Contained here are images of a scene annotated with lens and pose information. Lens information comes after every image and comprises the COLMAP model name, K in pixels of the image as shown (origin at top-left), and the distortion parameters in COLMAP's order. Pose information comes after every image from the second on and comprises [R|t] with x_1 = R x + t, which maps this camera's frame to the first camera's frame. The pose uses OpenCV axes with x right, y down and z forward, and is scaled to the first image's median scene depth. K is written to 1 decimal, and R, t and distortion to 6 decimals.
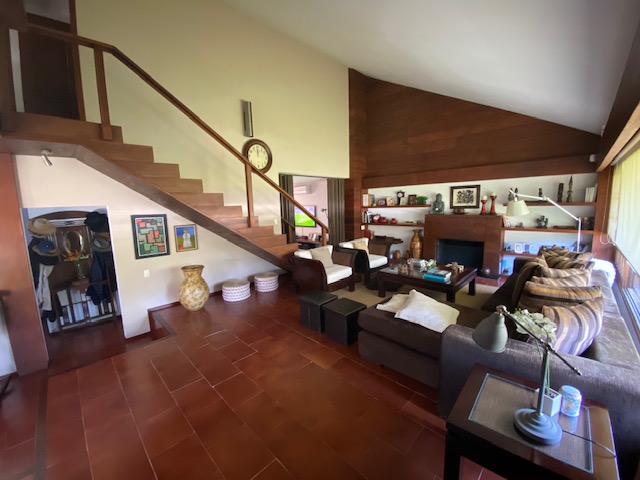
lens RADIAL K [[259.1, 0, 315.7], [0, 259.1, 236.8], [0, 0, 1]] dist [0.000110, -0.000040]
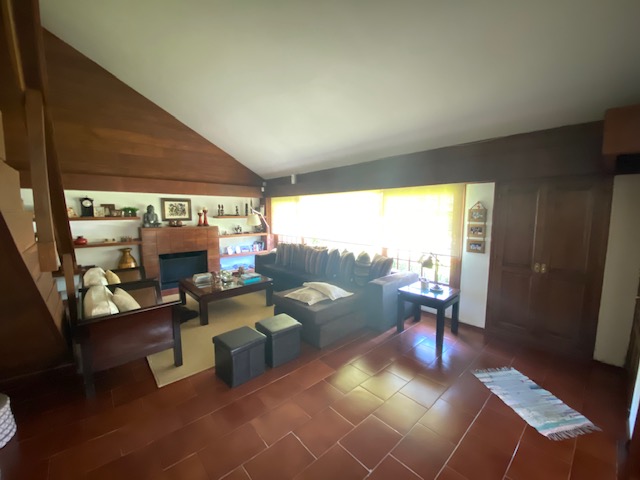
lens RADIAL K [[259.1, 0, 315.8], [0, 259.1, 241.5], [0, 0, 1]] dist [0.000110, -0.000040]
pose [[0.047373, -0.083113, 0.995413, -0.423831], [0.125719, 0.989104, 0.076603, -0.040887], [-0.990934, 0.121514, 0.057305, 0.428072]]
